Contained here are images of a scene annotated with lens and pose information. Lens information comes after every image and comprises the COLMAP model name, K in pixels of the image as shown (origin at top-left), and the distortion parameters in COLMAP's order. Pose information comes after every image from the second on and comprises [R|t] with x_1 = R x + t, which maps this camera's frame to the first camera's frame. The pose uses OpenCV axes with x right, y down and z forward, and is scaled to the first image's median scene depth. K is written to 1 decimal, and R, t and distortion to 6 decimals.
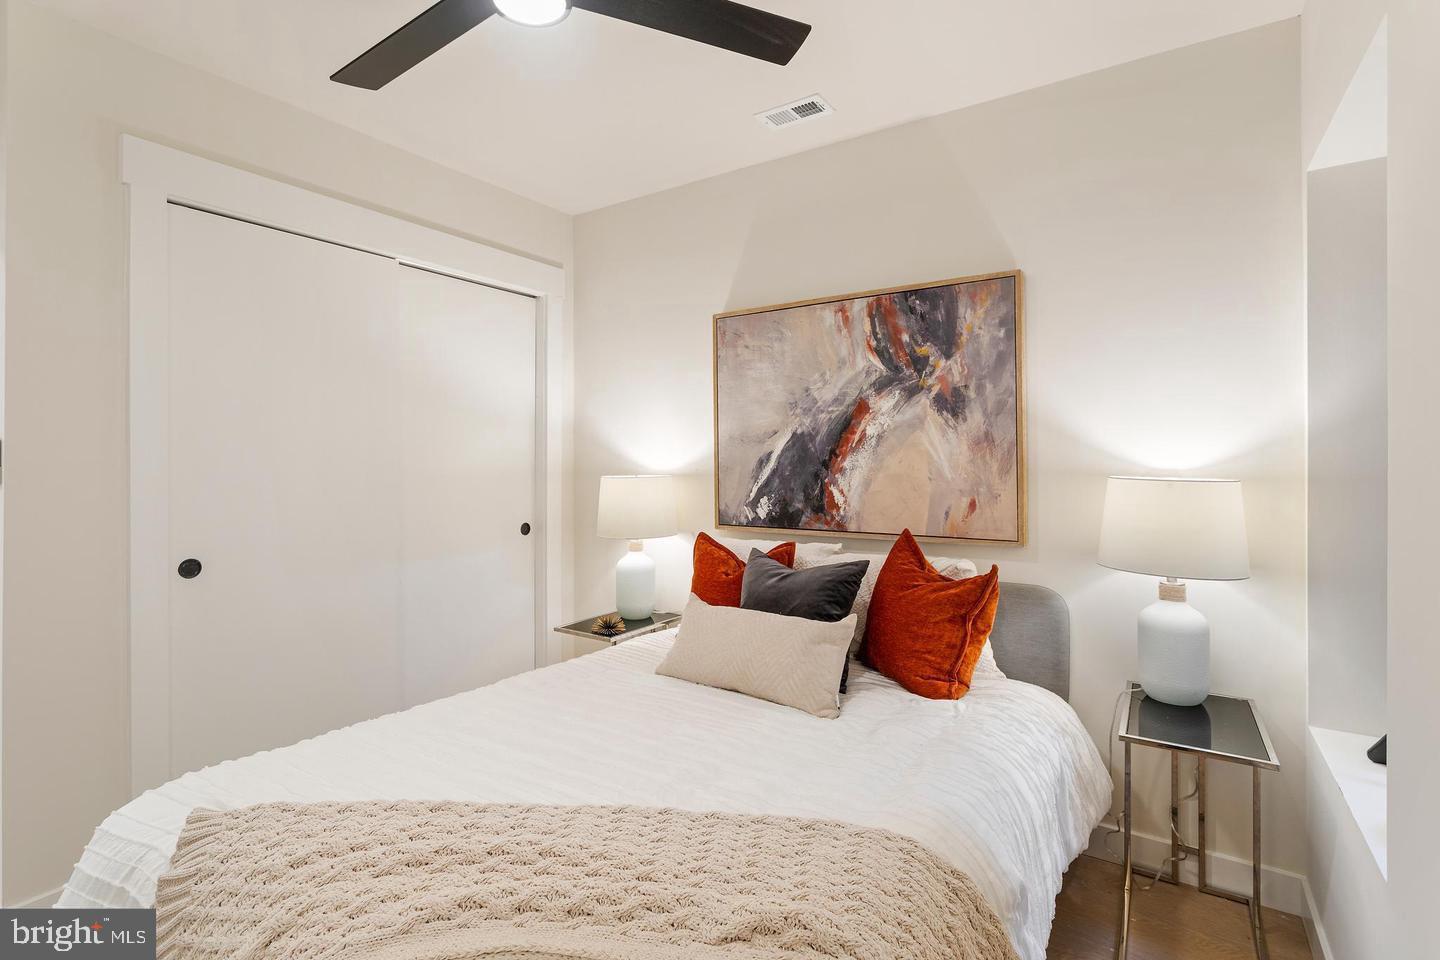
lens RADIAL K [[697.3, 0, 712.7], [0, 697.3, 466.1], [0, 0, 1]] dist [0.001485, 0.000023]
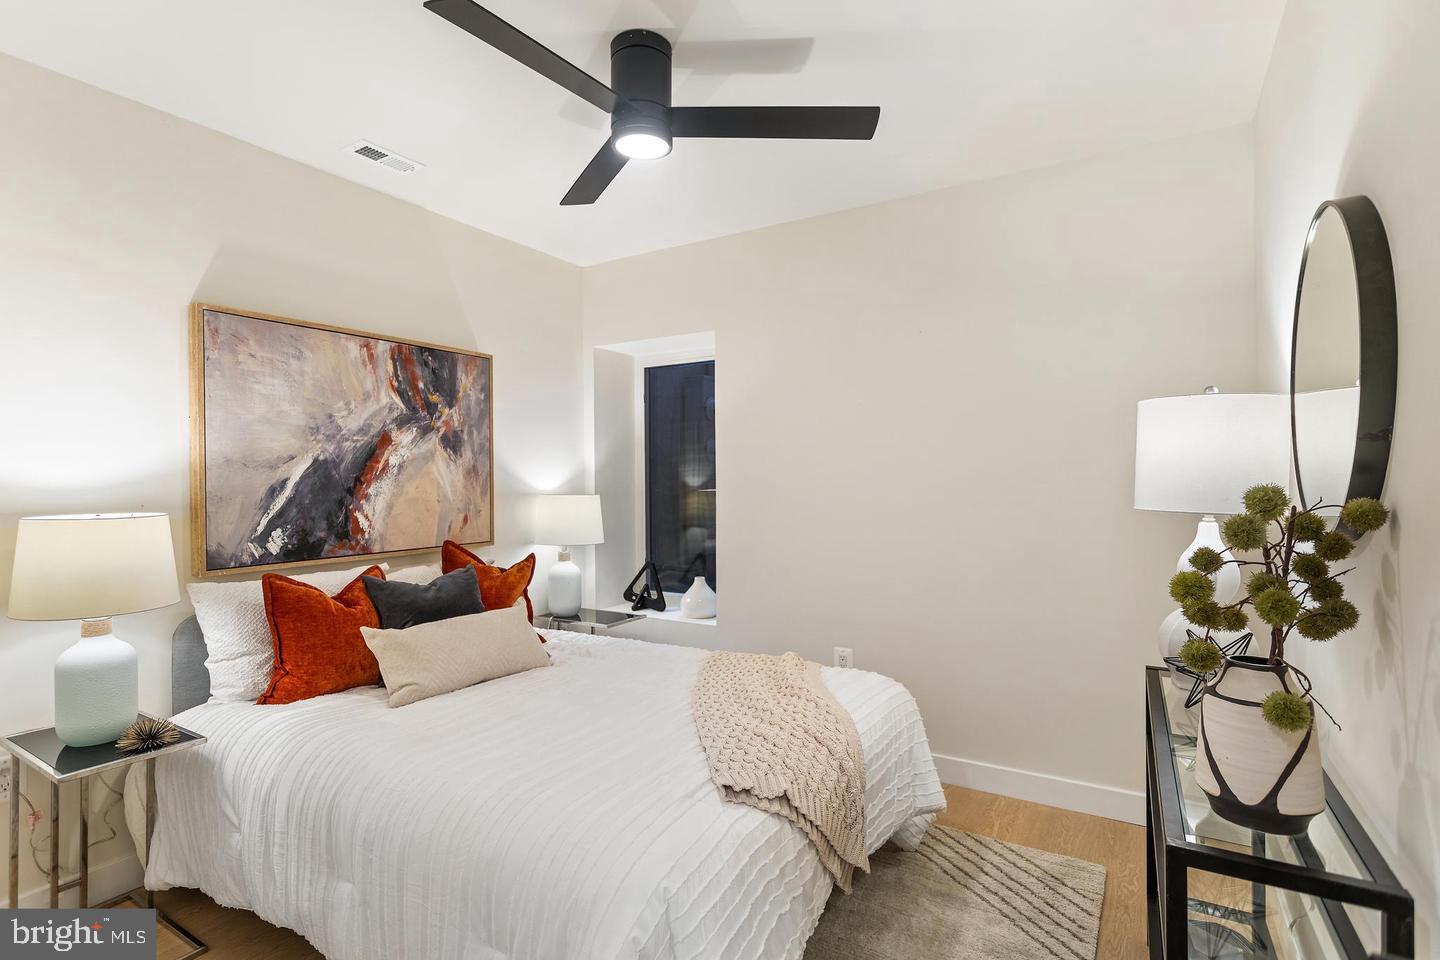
lens RADIAL K [[697.3, 0, 712.7], [0, 697.3, 466.1], [0, 0, 1]] dist [0.001485, 0.000023]
pose [[-0.028682, 0.012357, 0.999512, -0.897079], [0.001392, 0.999923, -0.012323, -0.026648], [-0.999588, 0.001038, -0.028697, 0.503183]]
